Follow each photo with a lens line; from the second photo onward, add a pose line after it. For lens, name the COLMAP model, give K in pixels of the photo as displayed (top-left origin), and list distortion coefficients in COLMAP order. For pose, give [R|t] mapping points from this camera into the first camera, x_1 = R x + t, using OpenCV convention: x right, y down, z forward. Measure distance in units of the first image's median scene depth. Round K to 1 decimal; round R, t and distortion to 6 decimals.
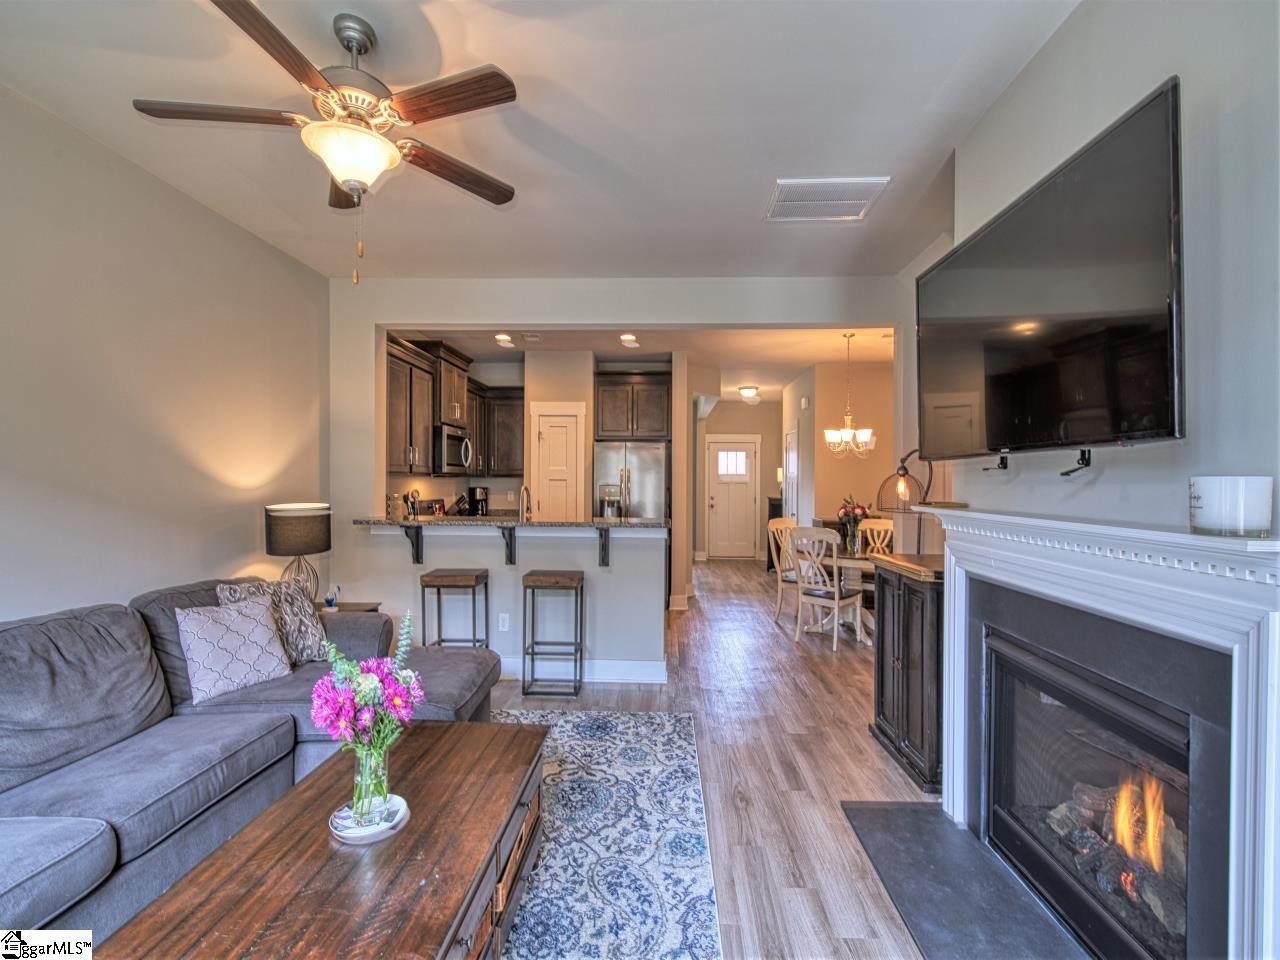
lens RADIAL K [[550.6, 0, 645.5], [0, 550.6, 481.9], [0, 0, 1]] dist [0.003458, -0.001710]
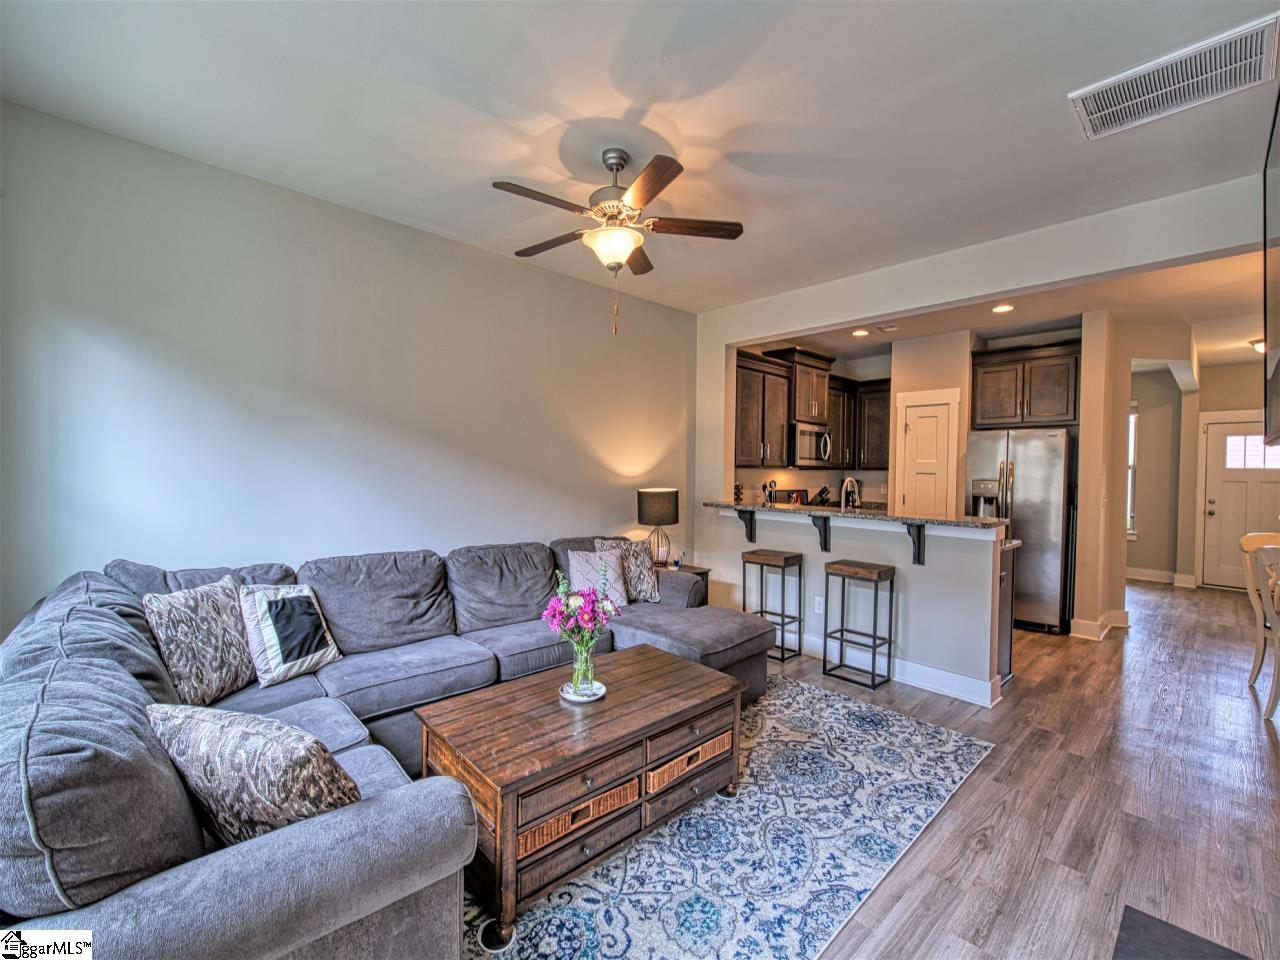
lens RADIAL K [[550.6, 0, 661.5], [0, 550.6, 471.7], [0, 0, 1]] dist [0.003458, -0.001710]
pose [[0.729374, 0.005078, -0.684096, 0.301448], [-0.011695, 0.999919, -0.005047, 0.007379], [0.684015, 0.011682, 0.729375, 0.019702]]
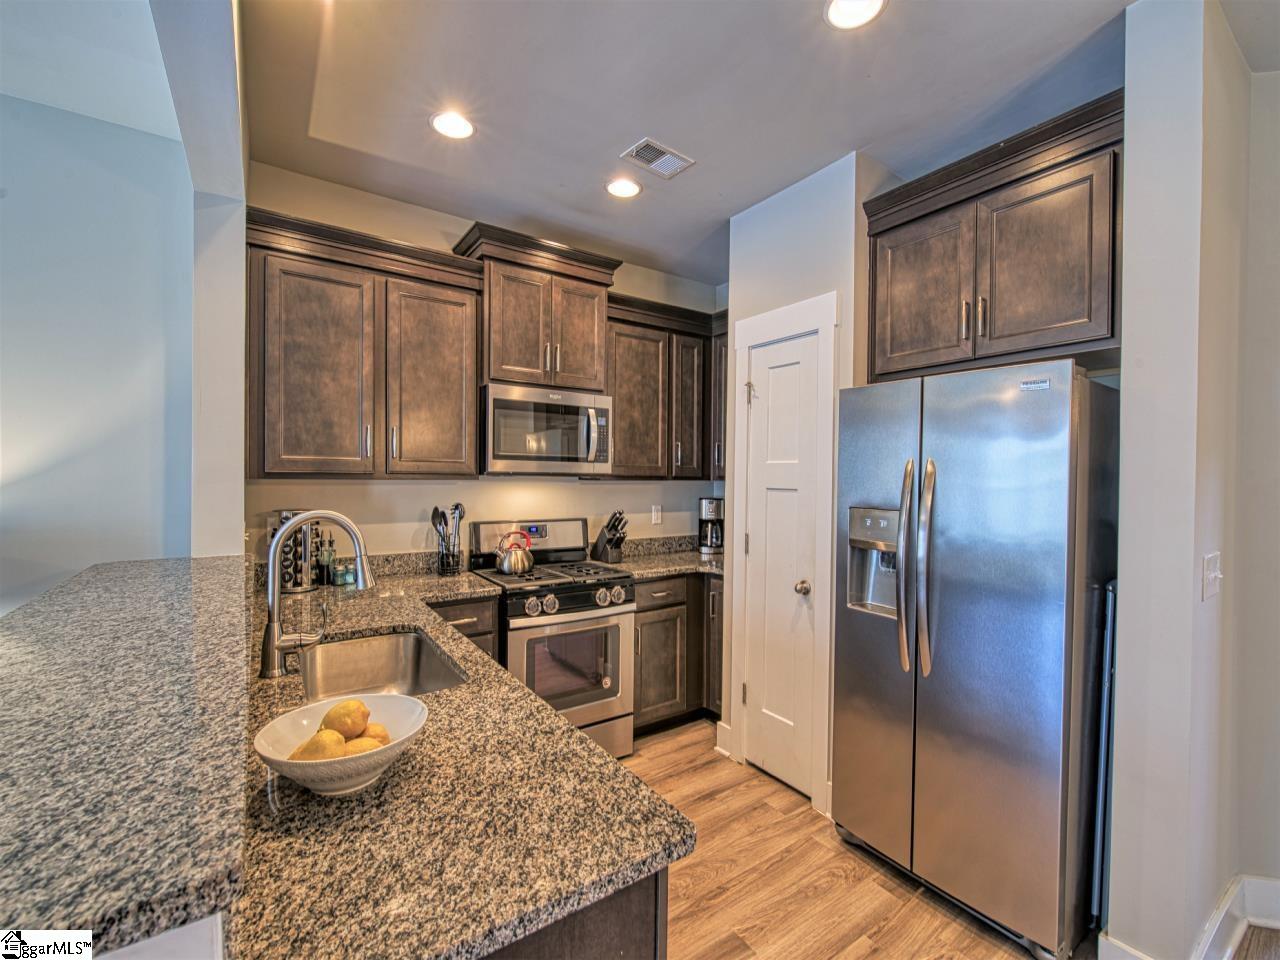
lens RADIAL K [[550.6, 0, 631.9], [0, 550.6, 481.6], [0, 0, 1]] dist [0.003458, -0.001710]
pose [[0.601463, 0.007152, -0.798869, 0.236022], [-0.008998, 0.999957, 0.002178, -0.016207], [0.798850, 0.005878, 0.601501, 1.264197]]
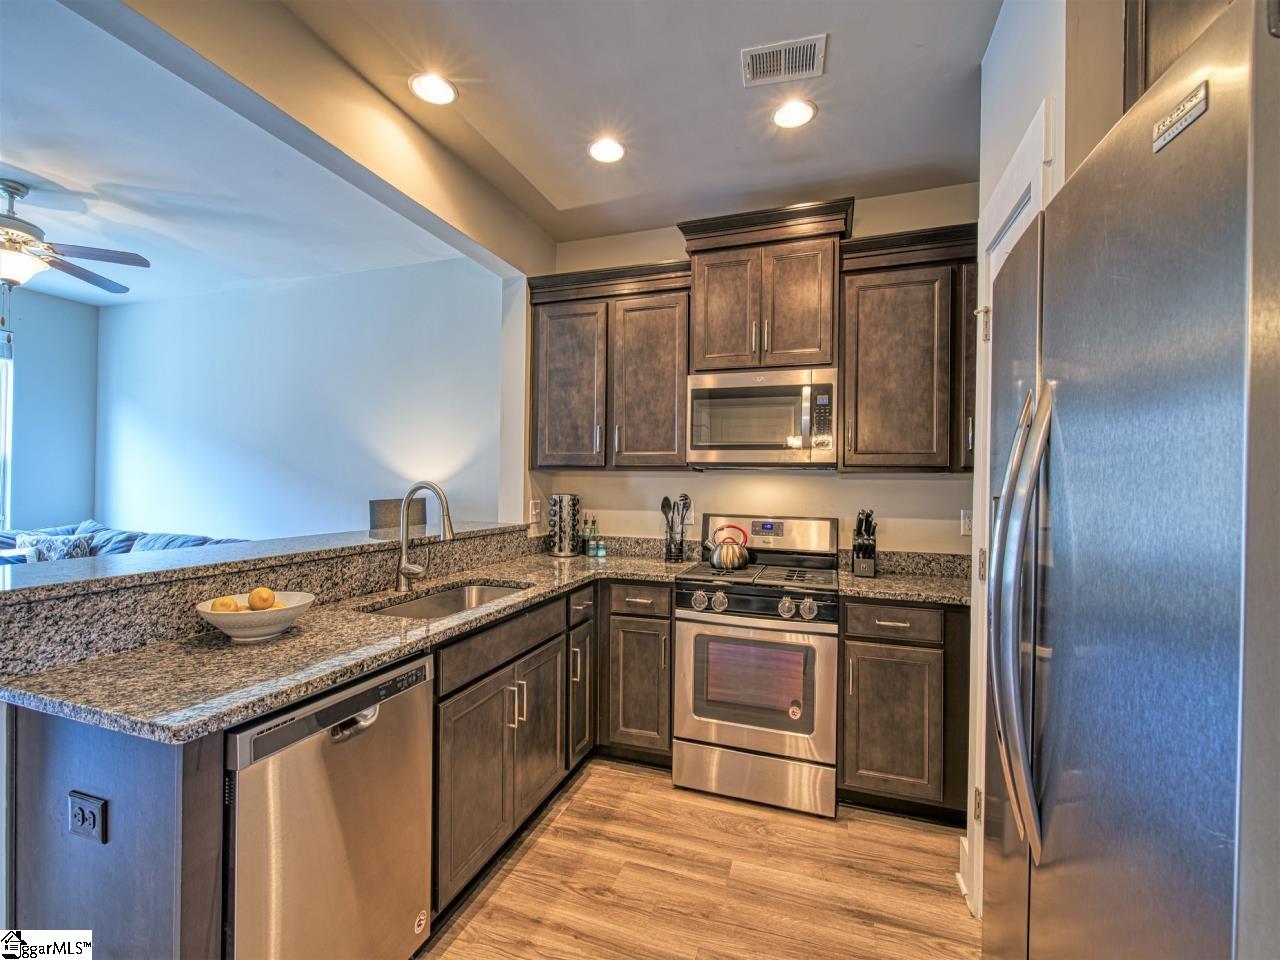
lens RADIAL K [[550.6, 0, 650.8], [0, 550.6, 482.1], [0, 0, 1]] dist [0.003458, -0.001710]
pose [[-0.277286, -0.014204, -0.960682, 0.266747], [-0.019904, 0.999761, -0.009037, 0.011021], [0.960581, 0.016615, -0.277503, 1.758754]]
